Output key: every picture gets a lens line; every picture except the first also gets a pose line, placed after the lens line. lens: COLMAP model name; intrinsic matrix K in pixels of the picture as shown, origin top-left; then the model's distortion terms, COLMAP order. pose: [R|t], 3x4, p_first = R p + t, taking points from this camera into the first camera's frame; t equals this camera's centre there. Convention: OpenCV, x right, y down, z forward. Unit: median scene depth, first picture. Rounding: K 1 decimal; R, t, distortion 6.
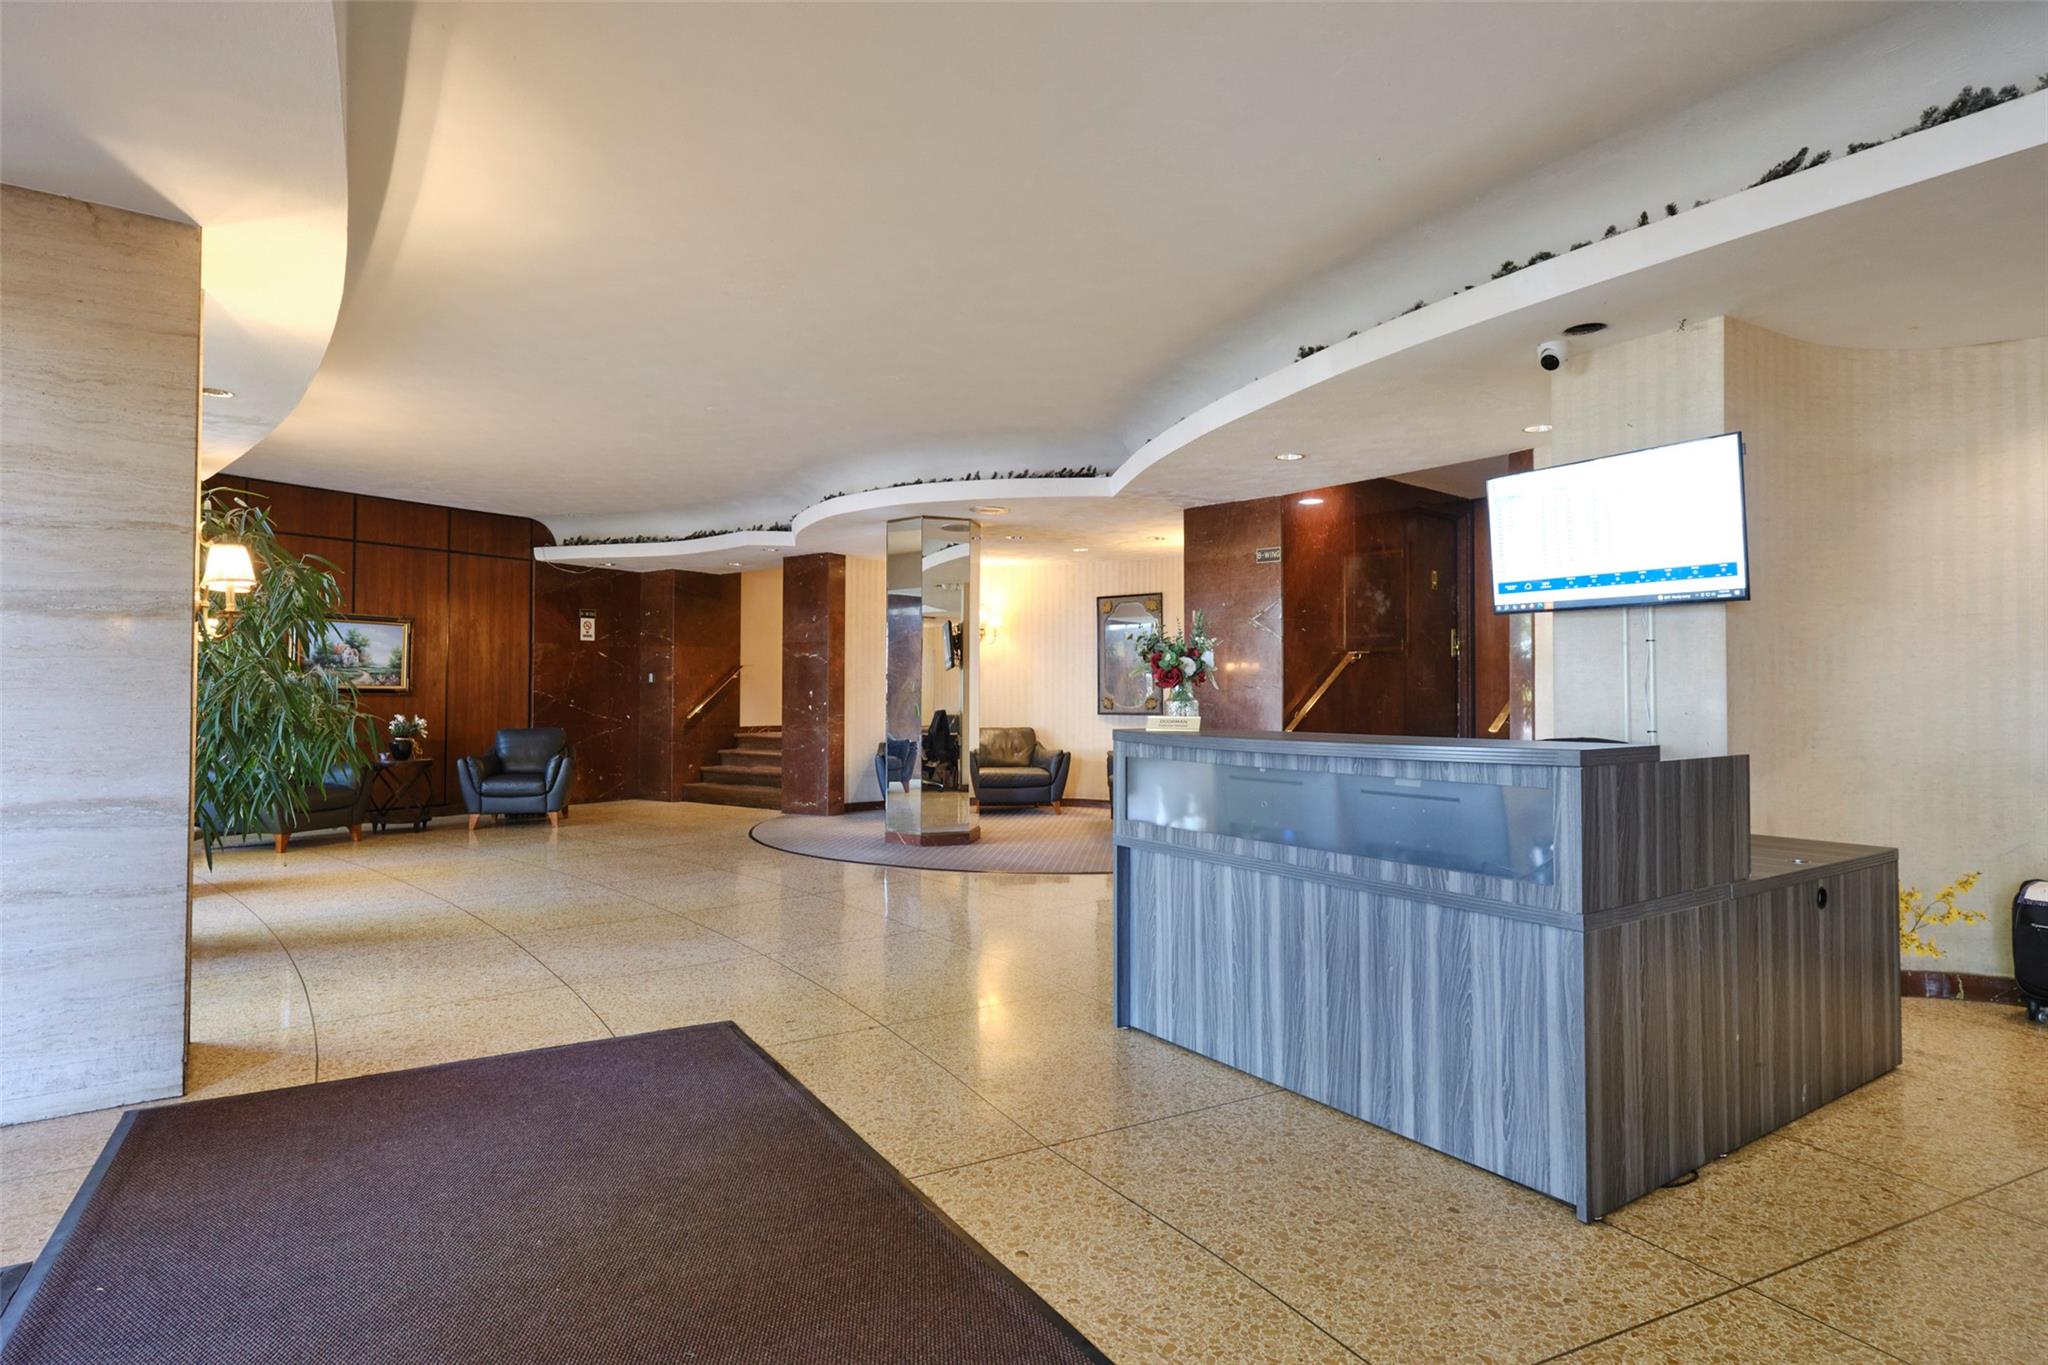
lens RADIAL K [[1006.4, 0, 1017.5], [0, 1006.4, 684.8], [0, 0, 1]] dist [-0.005313, -0.000289]
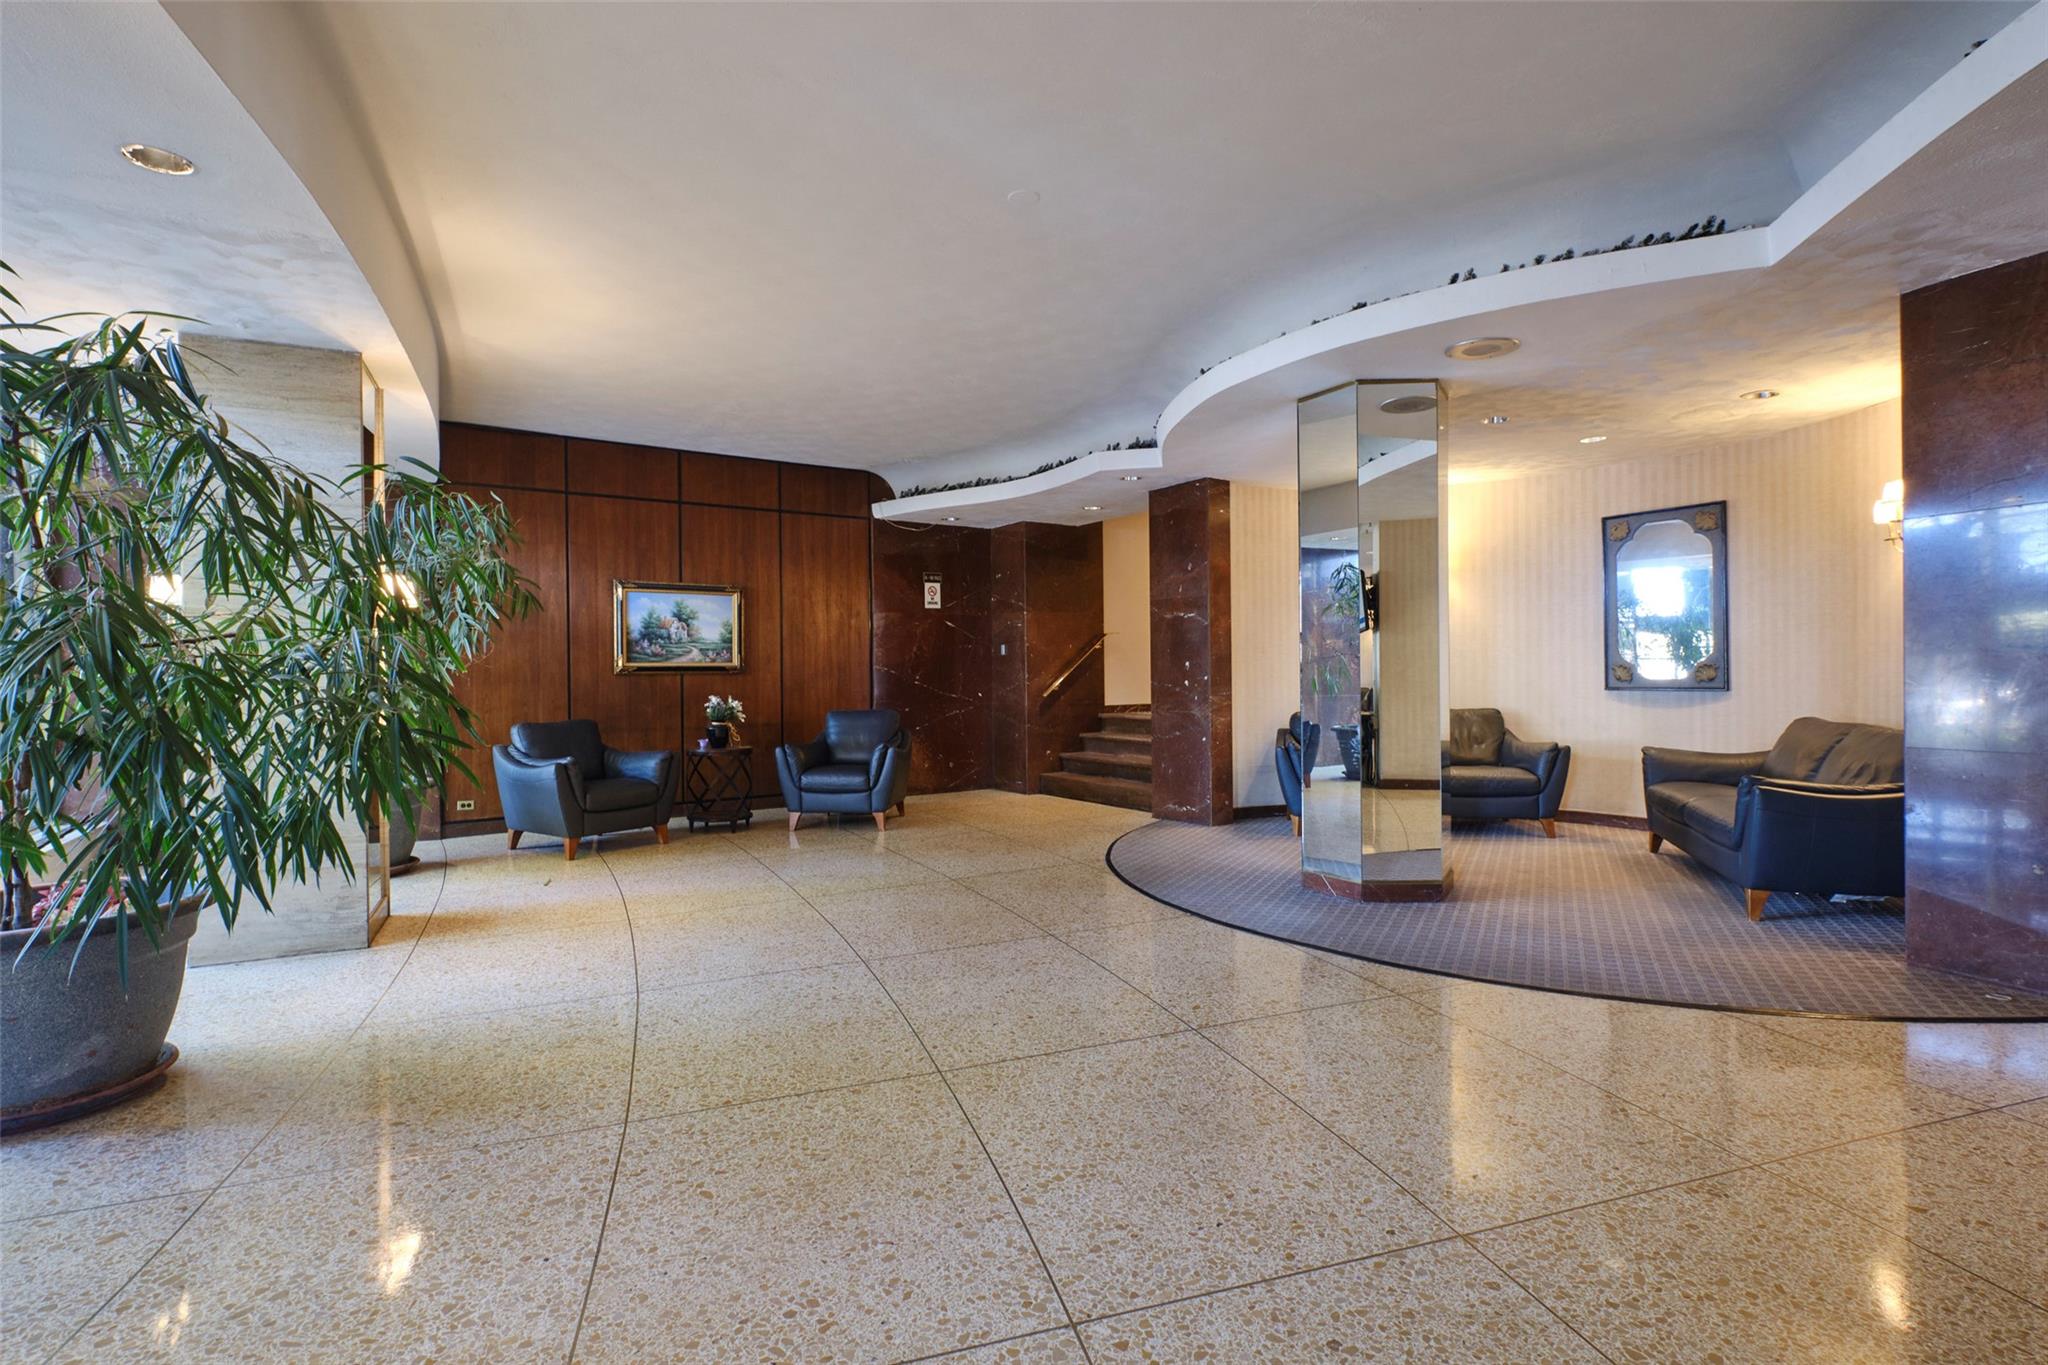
lens RADIAL K [[963.6, 0, 1016.8], [0, 963.6, 679.8], [0, 0, 1]] dist [-0.002996, 0.000013]
pose [[0.928773, -0.009107, -0.370536, -0.053769], [0.017216, 0.999679, 0.018585, 0.004229], [0.370248, -0.023640, 0.928632, 0.269020]]
